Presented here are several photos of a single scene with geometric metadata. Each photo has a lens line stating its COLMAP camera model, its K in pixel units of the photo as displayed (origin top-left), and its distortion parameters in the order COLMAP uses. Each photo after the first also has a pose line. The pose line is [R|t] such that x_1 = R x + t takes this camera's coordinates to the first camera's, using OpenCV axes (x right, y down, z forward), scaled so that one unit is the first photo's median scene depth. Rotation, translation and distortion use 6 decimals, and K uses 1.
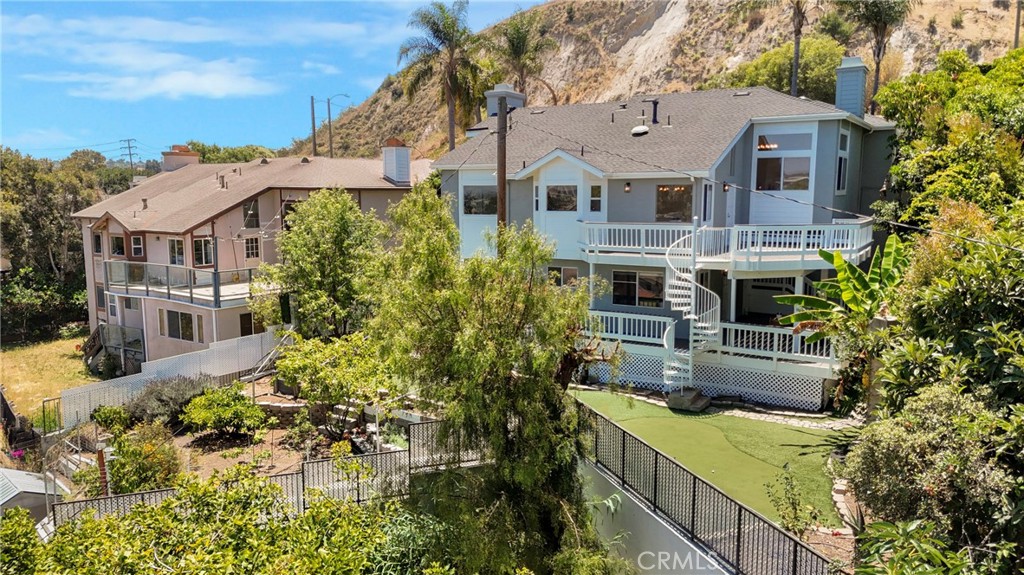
lens RADIAL K [[750.6, 0, 512.0], [0, 750.6, 287.5], [0, 0, 1]] dist [0.073400, -0.074452]
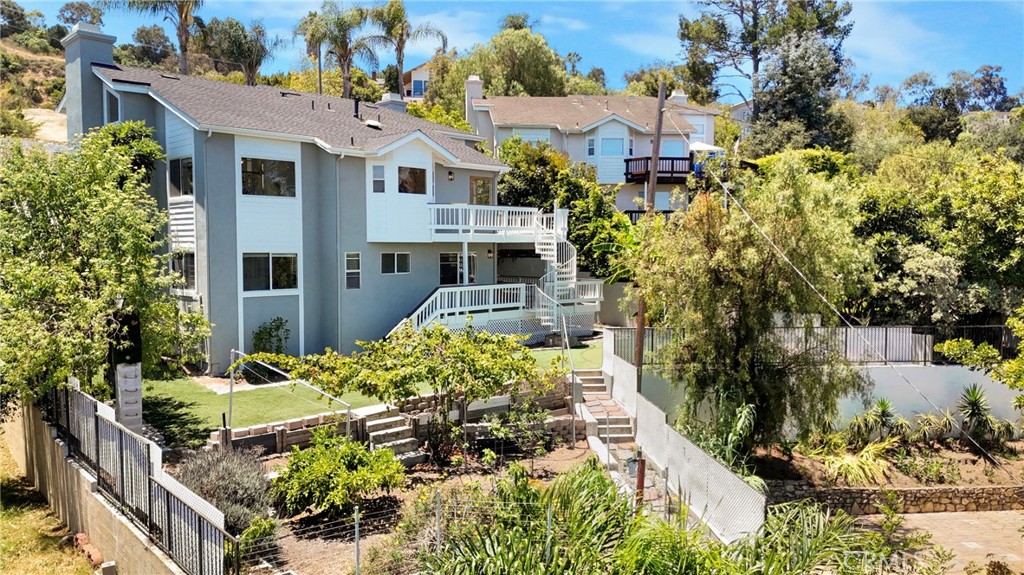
lens RADIAL K [[743.3, 0, 512.0], [0, 743.3, 287.5], [0, 0, 1]] dist [0.105421, -0.083688]
pose [[0.236461, -0.048619, 0.970424, -0.412292], [0.129746, 0.991383, 0.018054, 0.009636], [-0.962939, 0.121640, 0.240731, 0.312073]]
